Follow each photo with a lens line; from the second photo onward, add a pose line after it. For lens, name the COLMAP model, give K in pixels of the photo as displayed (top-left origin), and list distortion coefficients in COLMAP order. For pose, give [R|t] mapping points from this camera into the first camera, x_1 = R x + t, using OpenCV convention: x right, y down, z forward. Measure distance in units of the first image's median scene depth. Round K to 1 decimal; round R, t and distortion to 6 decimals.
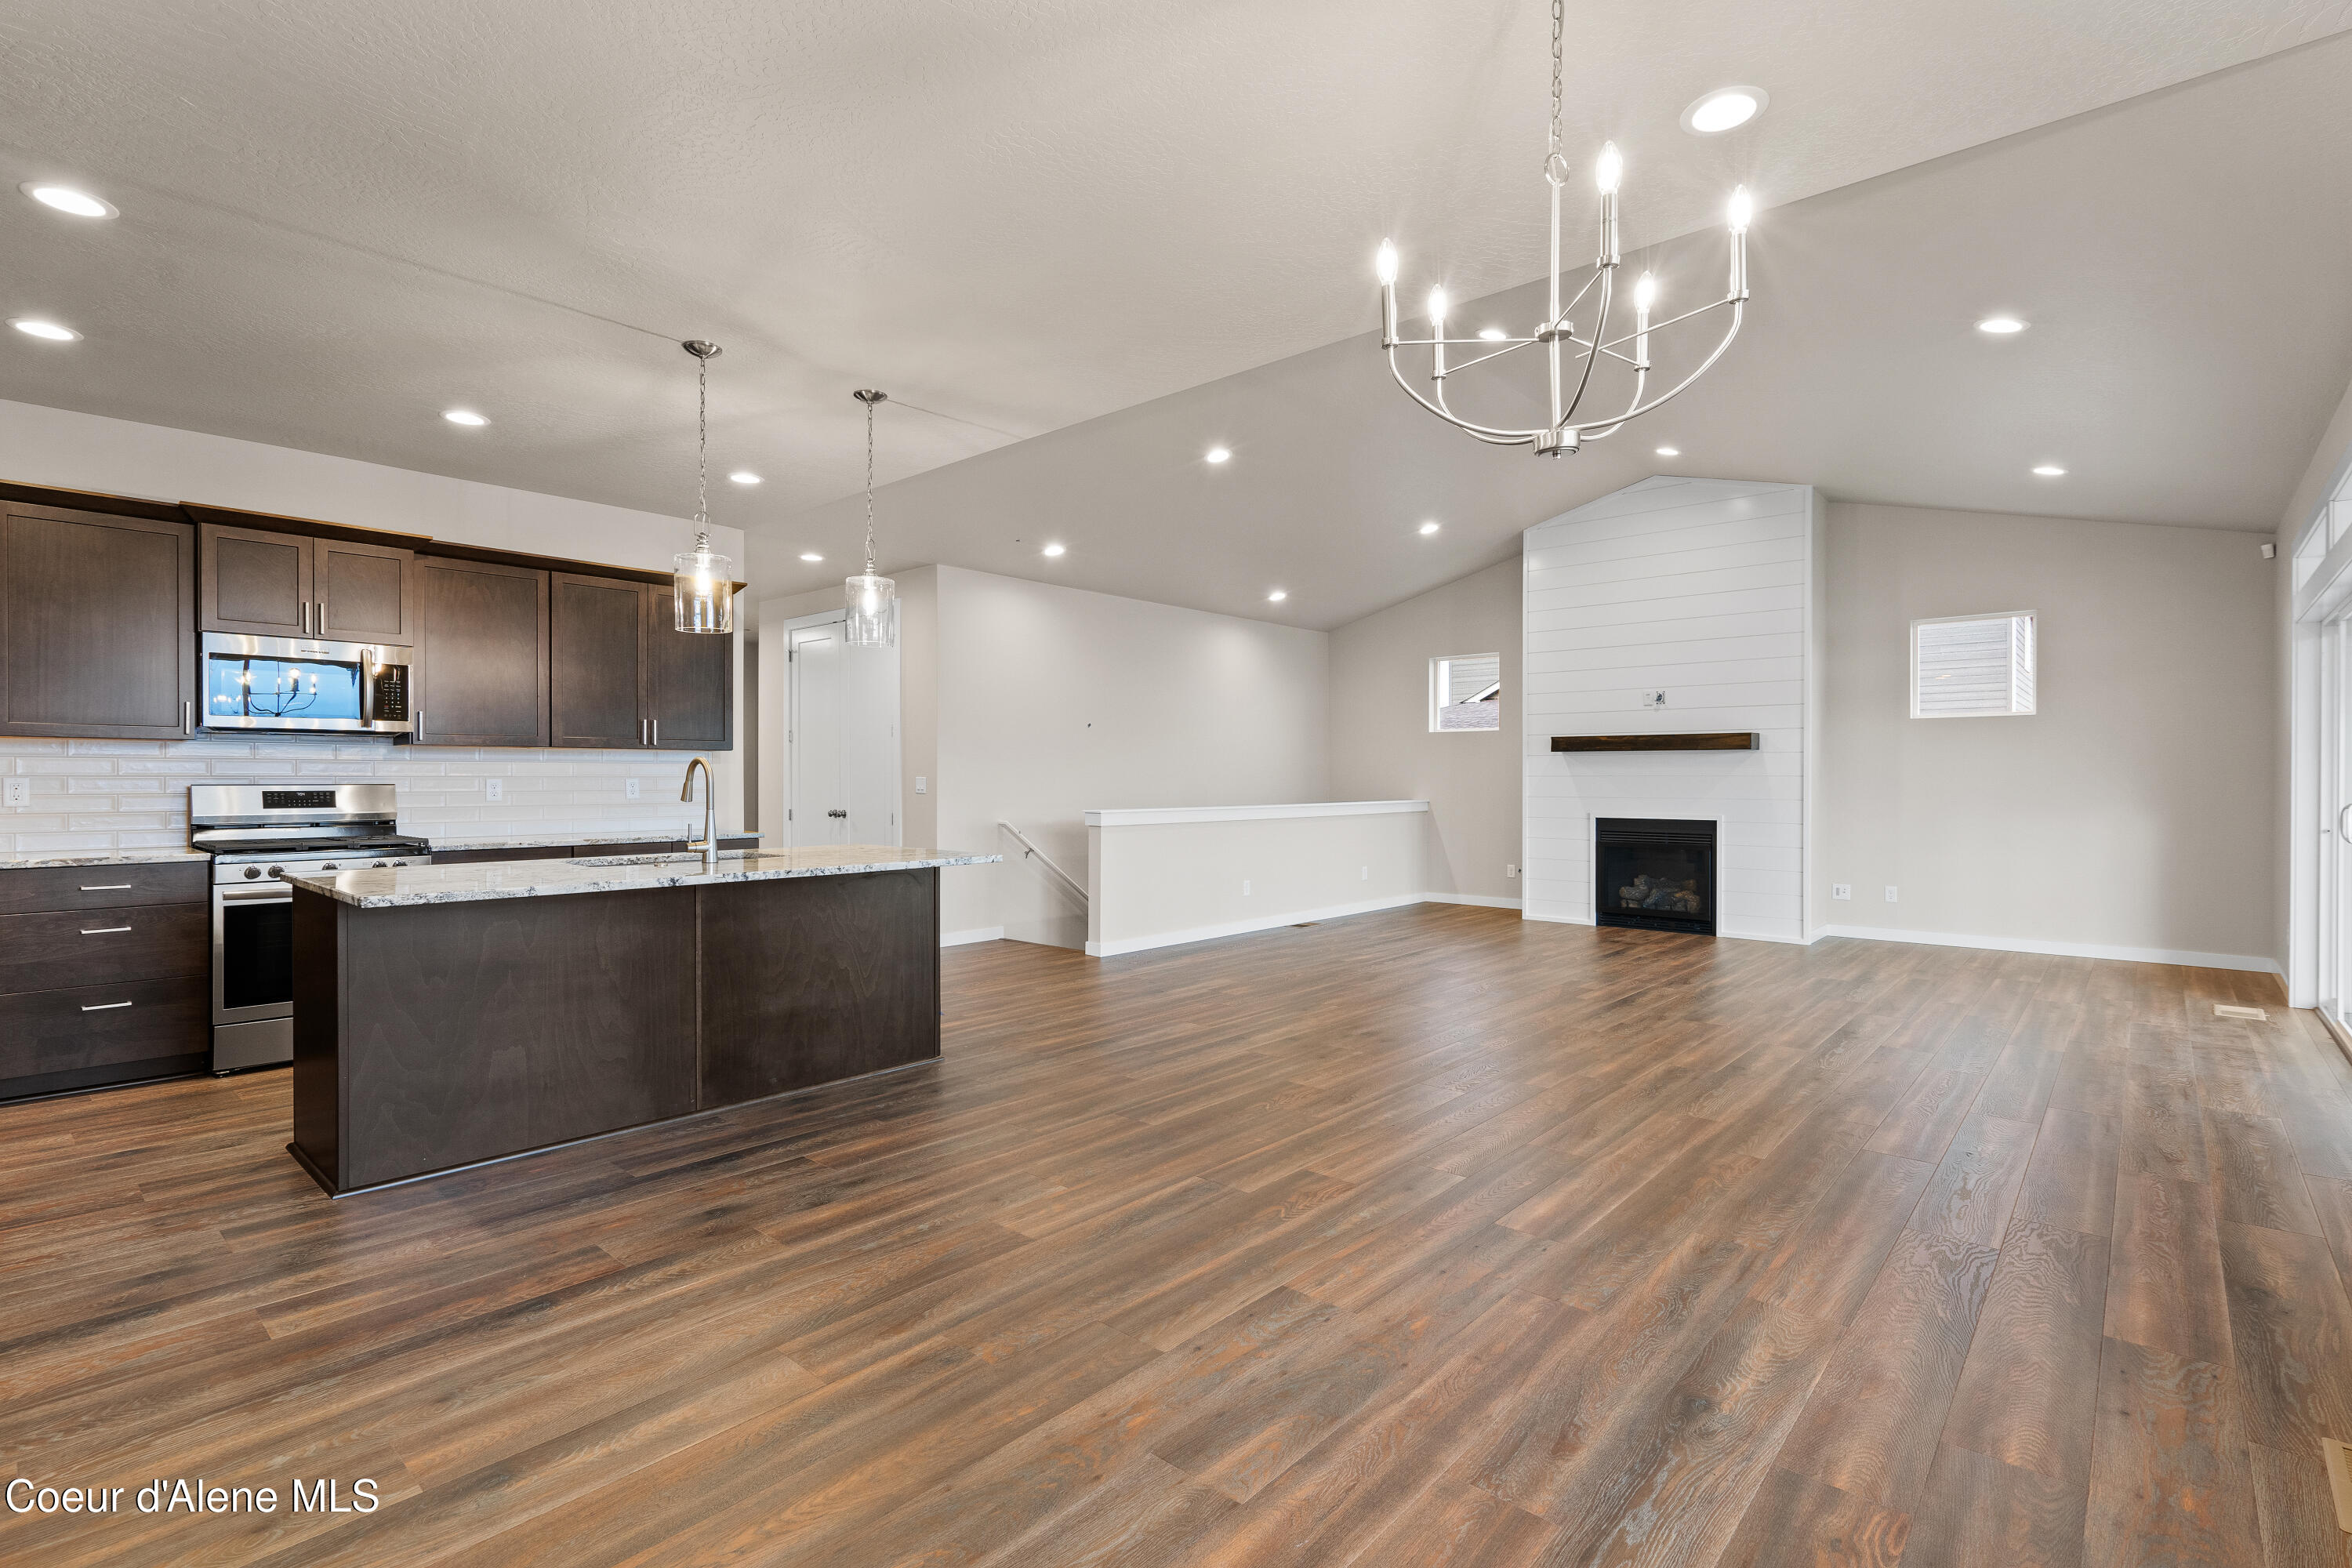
lens RADIAL K [[1087.1, 0, 1180.3], [0, 1087.1, 785.5], [0, 0, 1]] dist [-0.002019, -0.000023]
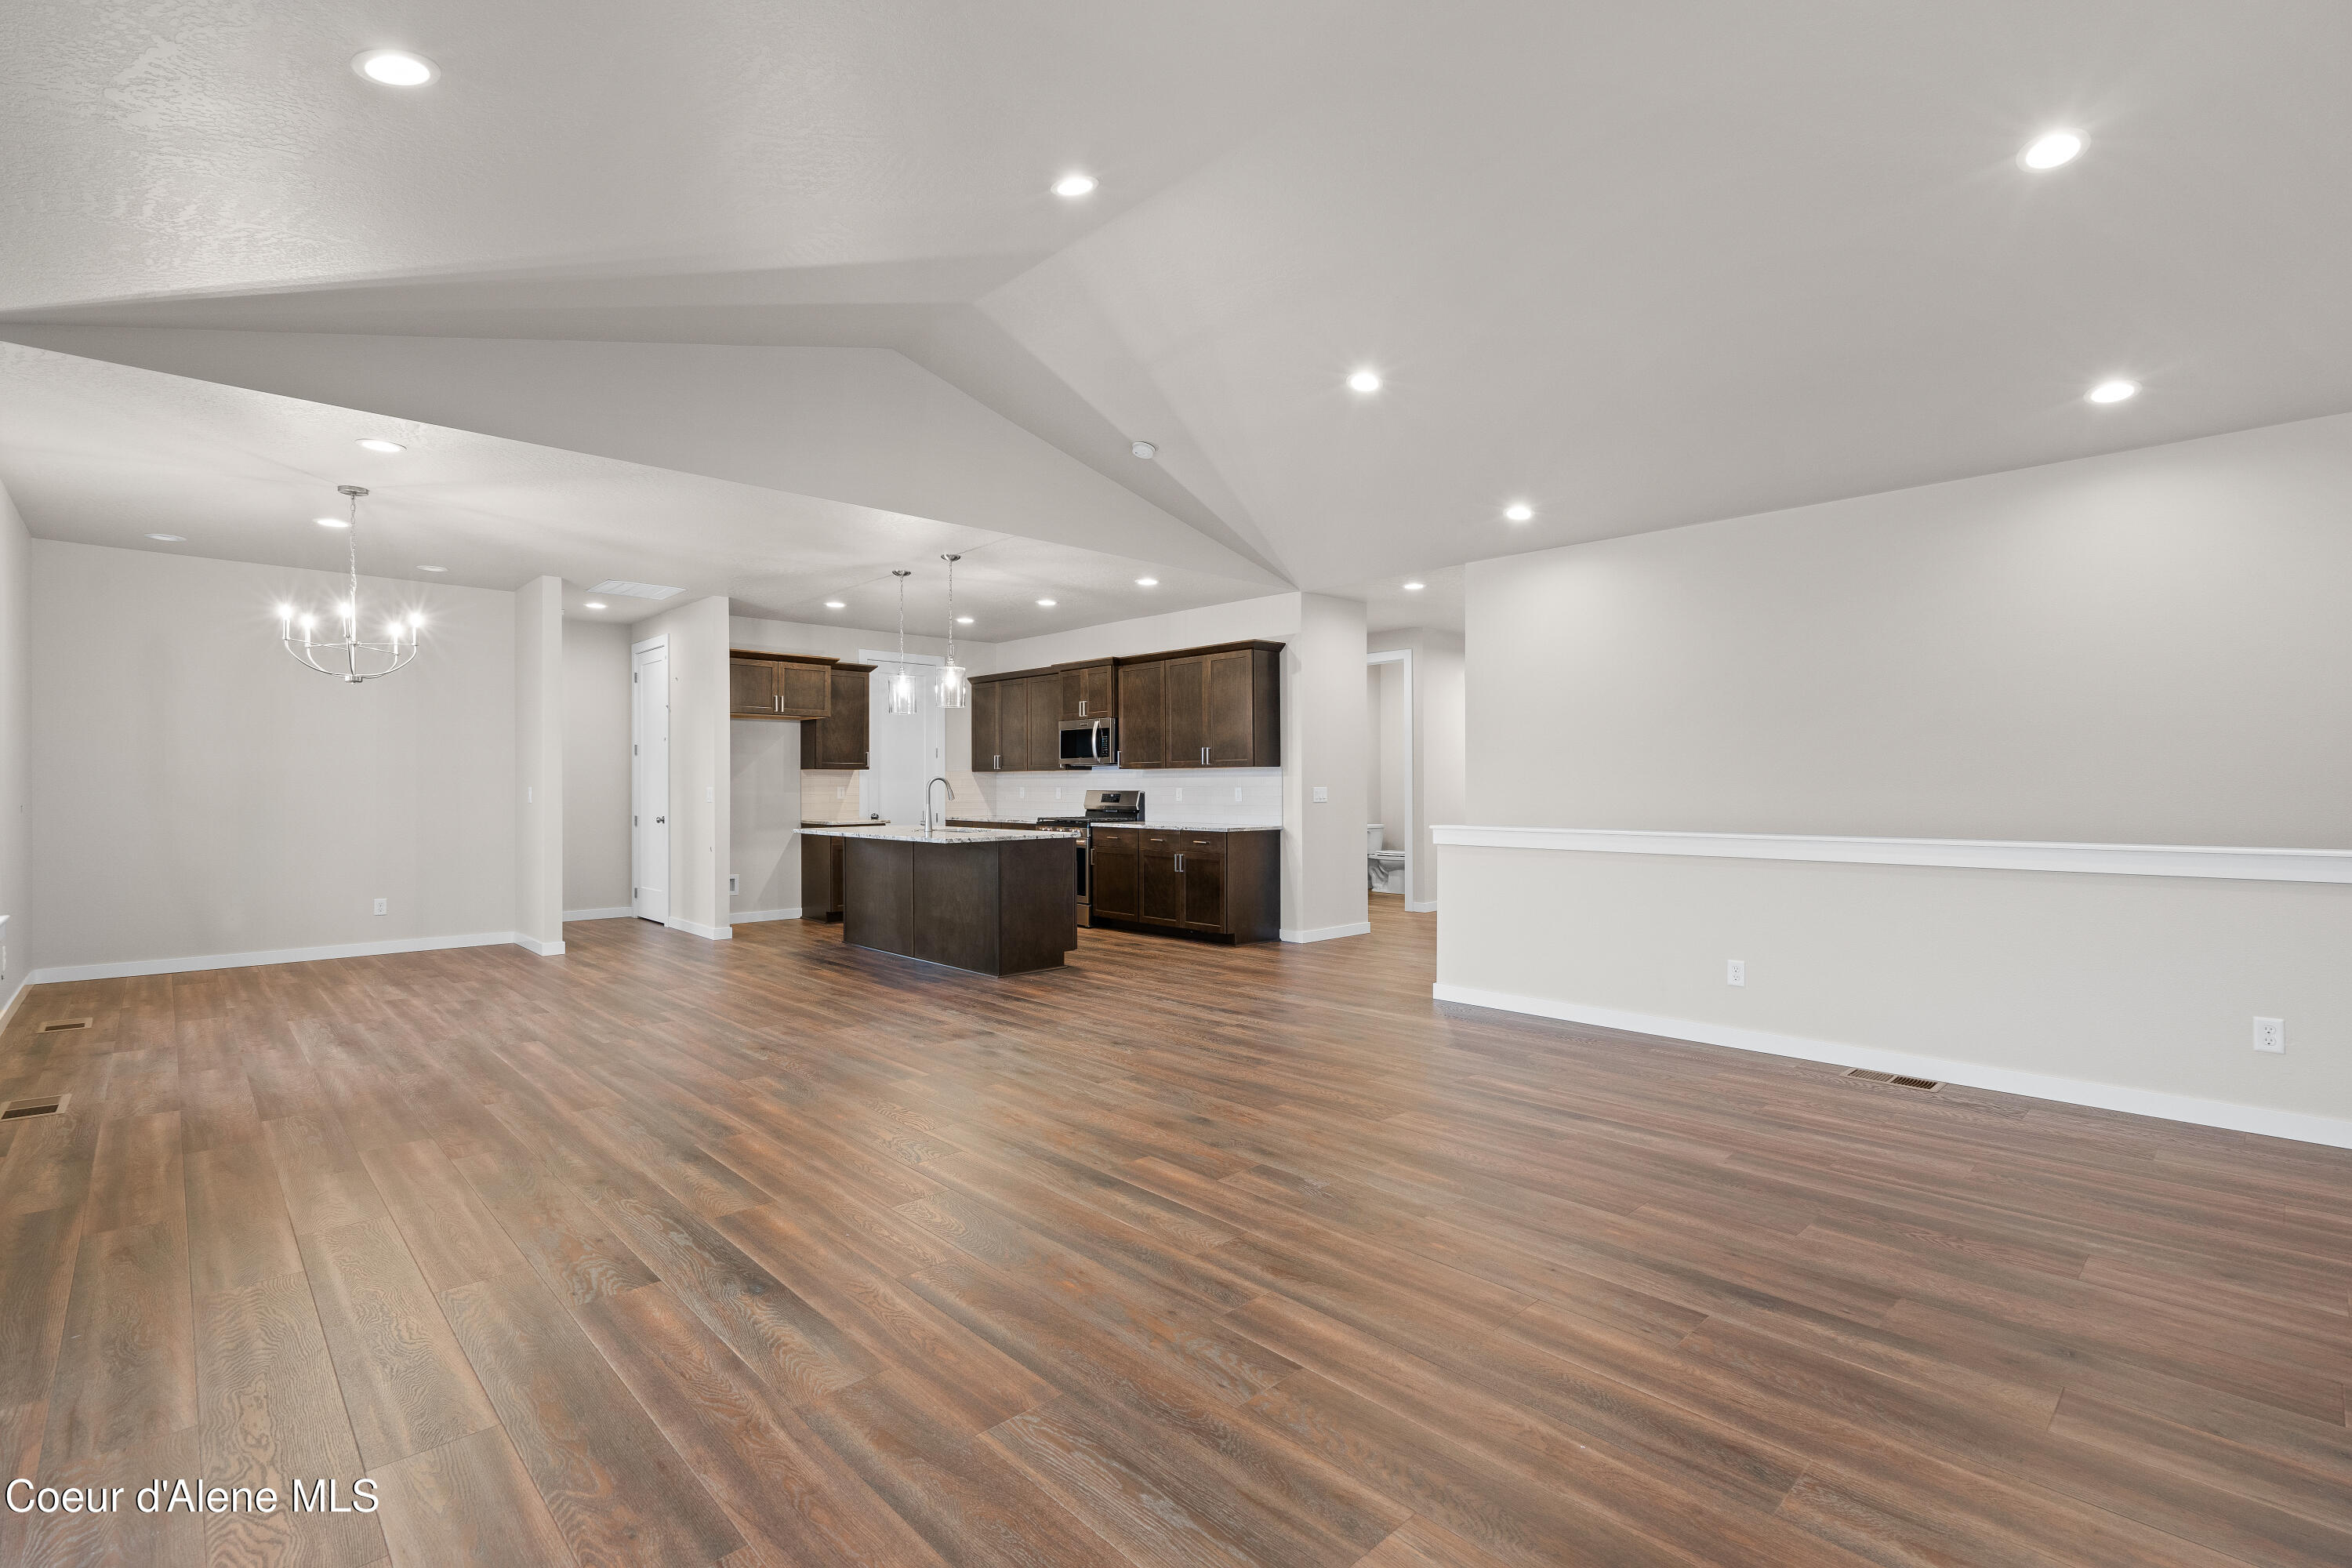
lens RADIAL K [[1087.1, 0, 1180.3], [0, 1087.1, 785.5], [0, 0, 1]] dist [-0.002019, -0.000023]
pose [[-0.087032, -0.003465, -0.996200, 1.401965], [-0.006850, 0.999972, -0.002879, -0.007026], [0.996182, 0.006573, -0.087053, 1.574611]]
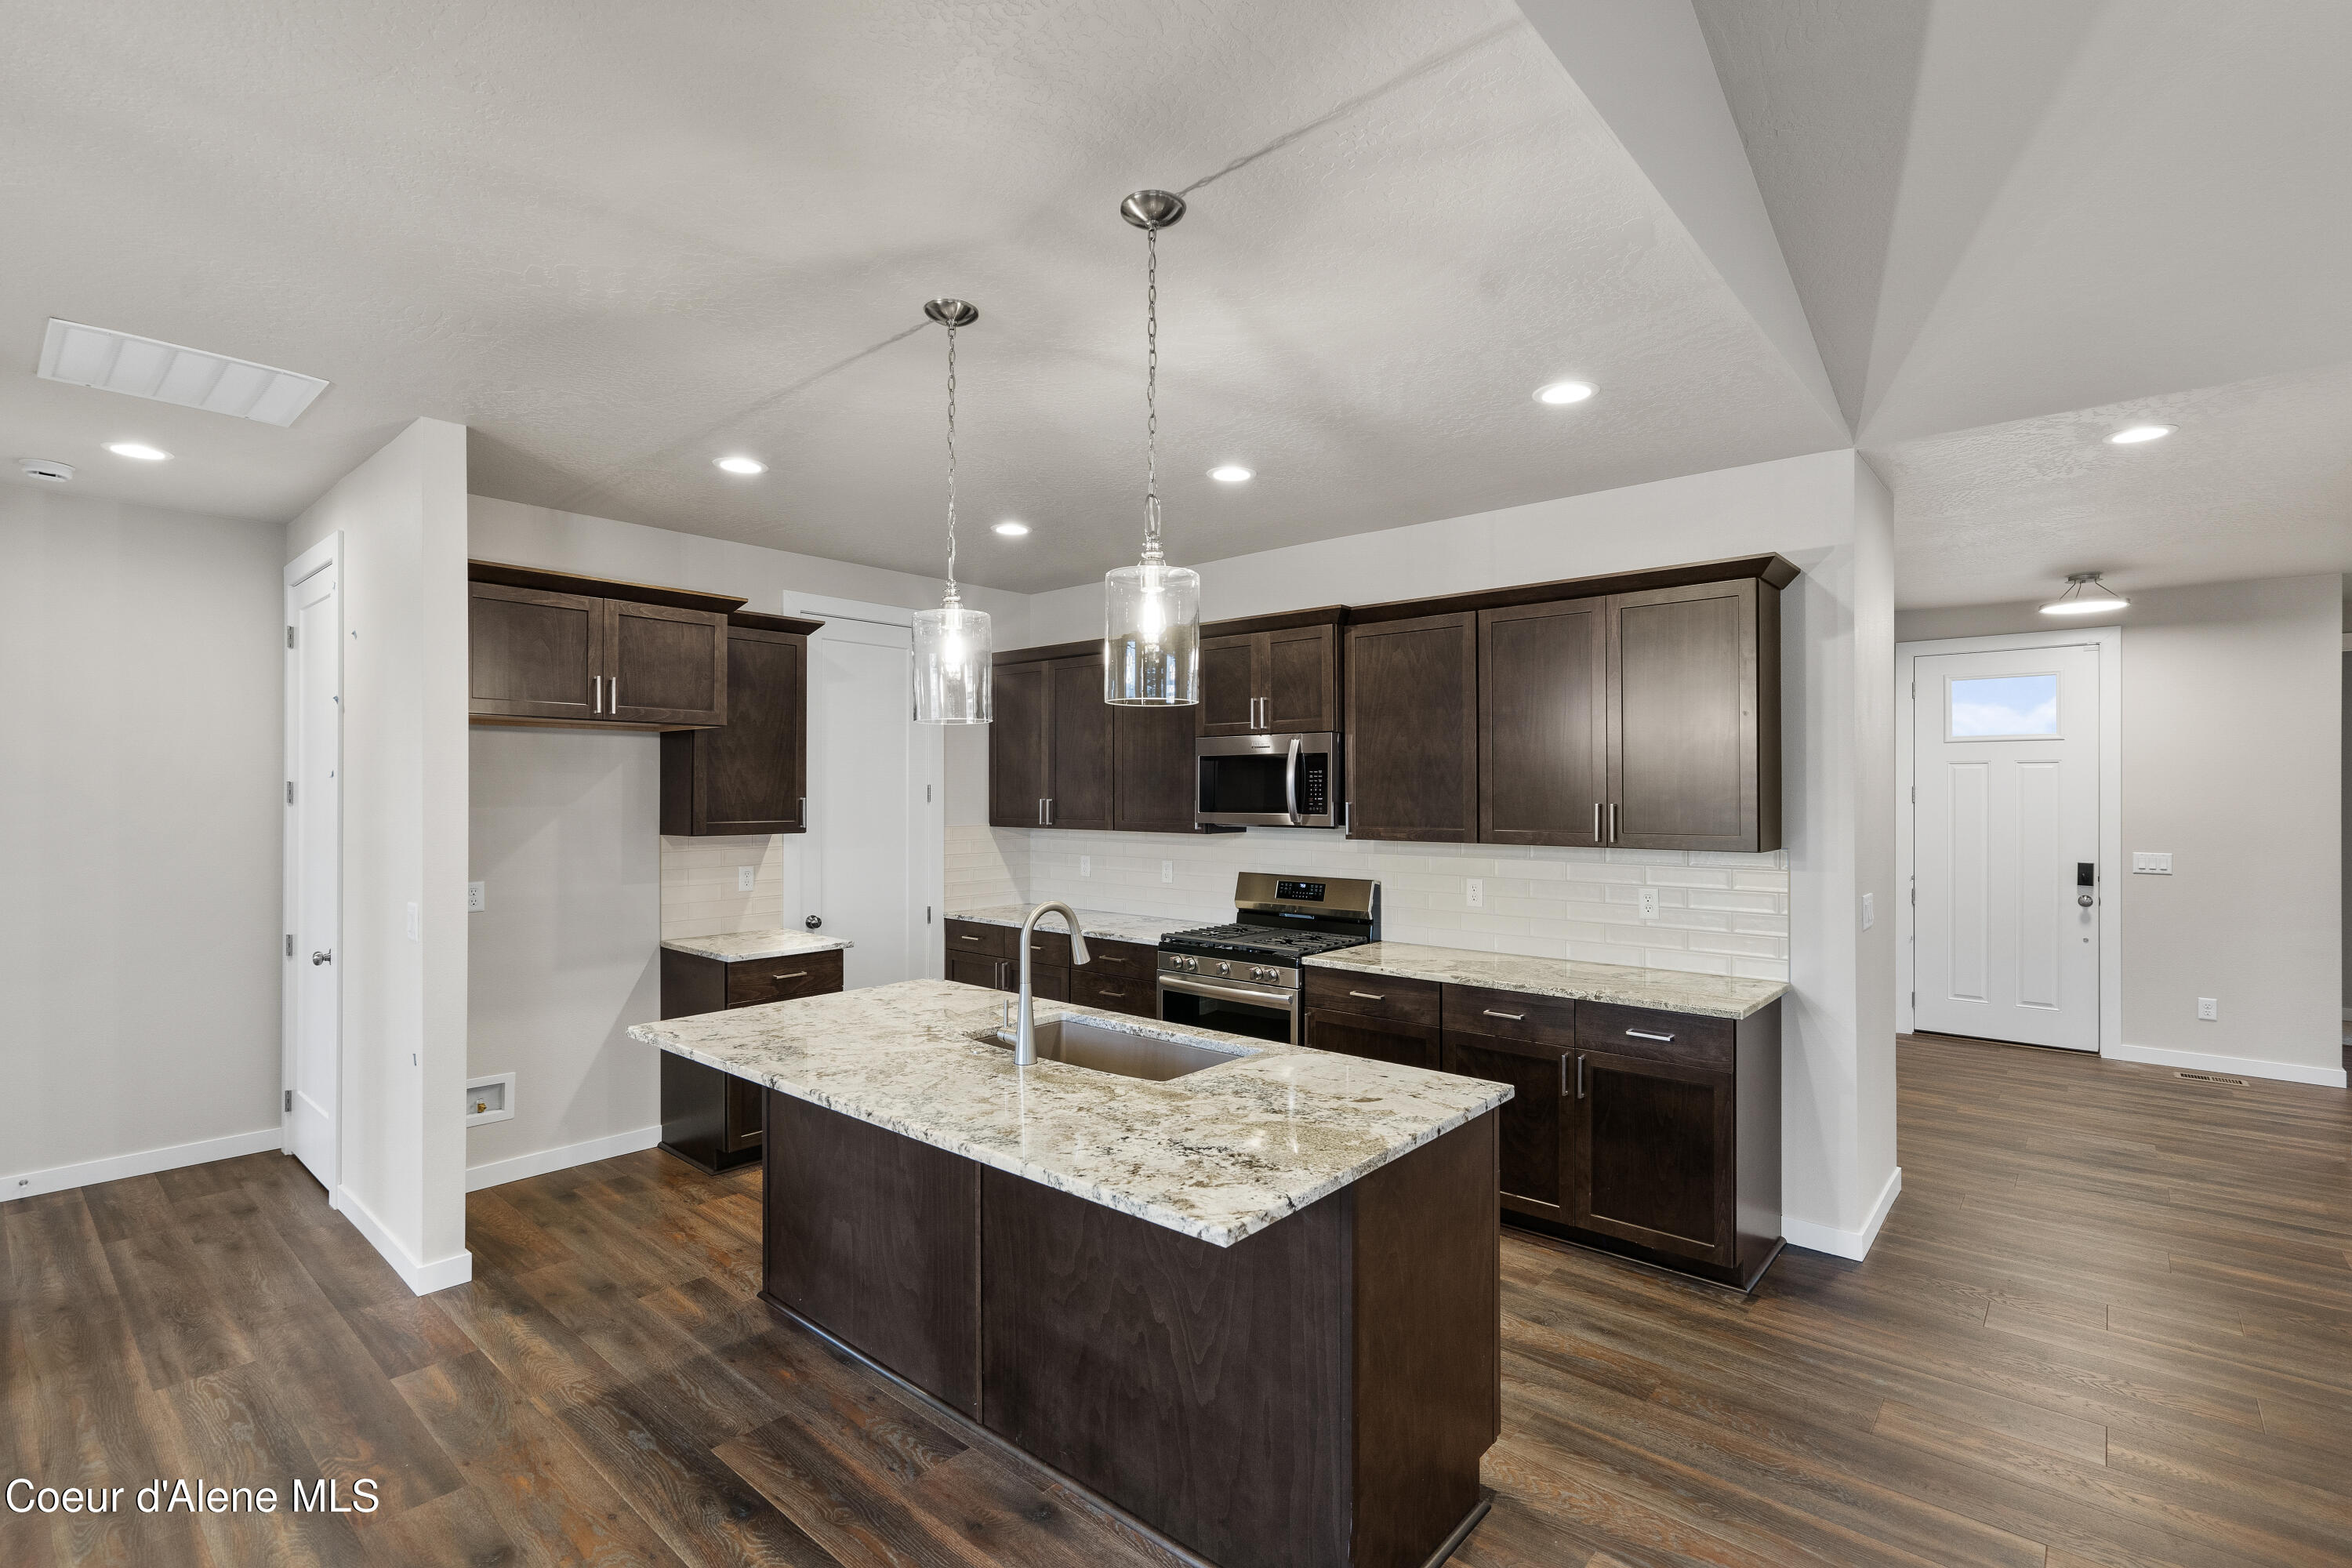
lens RADIAL K [[1075.1, 0, 1174.4], [0, 1075.1, 788.6], [0, 0, 1]] dist [-0.002066, 0.000107]
pose [[0.008100, -0.003935, -0.999959, 0.221577], [-0.009122, 0.999950, -0.004009, -0.092457], [0.999926, 0.009154, 0.008064, 1.063120]]
